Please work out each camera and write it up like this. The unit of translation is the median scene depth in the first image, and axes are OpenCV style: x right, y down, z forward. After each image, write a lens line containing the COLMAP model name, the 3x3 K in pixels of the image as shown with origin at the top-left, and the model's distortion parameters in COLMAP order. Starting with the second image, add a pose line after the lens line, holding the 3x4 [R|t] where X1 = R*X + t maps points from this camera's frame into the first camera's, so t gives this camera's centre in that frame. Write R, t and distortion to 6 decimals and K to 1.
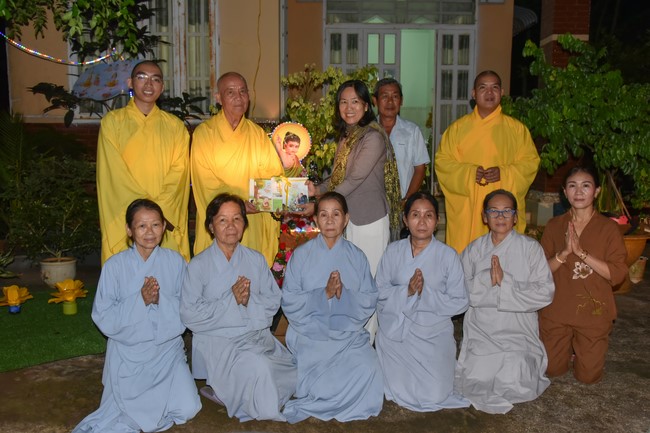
lens RADIAL K [[568.5, 0, 325.0], [0, 568.5, 216.5], [0, 0, 1]] dist [-0.047149, -0.001897]
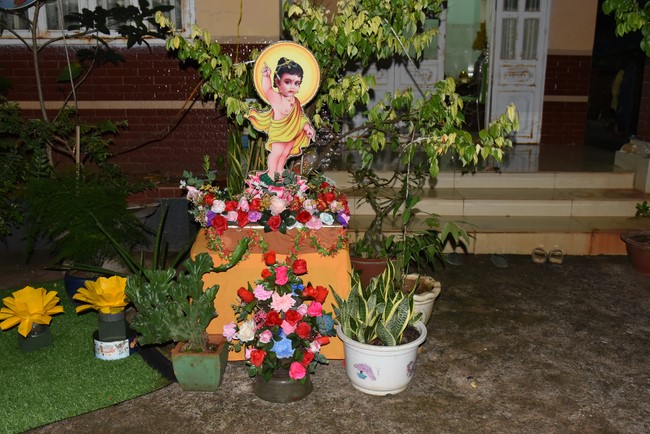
lens RADIAL K [[646.0, 0, 325.0], [0, 646.0, 217.0], [0, 0, 1]] dist [-0.005517, -0.007287]
pose [[0.999615, 0.005317, -0.027223, -0.001602], [-0.002681, 0.995382, 0.095960, -0.045445], [0.027608, -0.095850, 0.995013, 0.295984]]
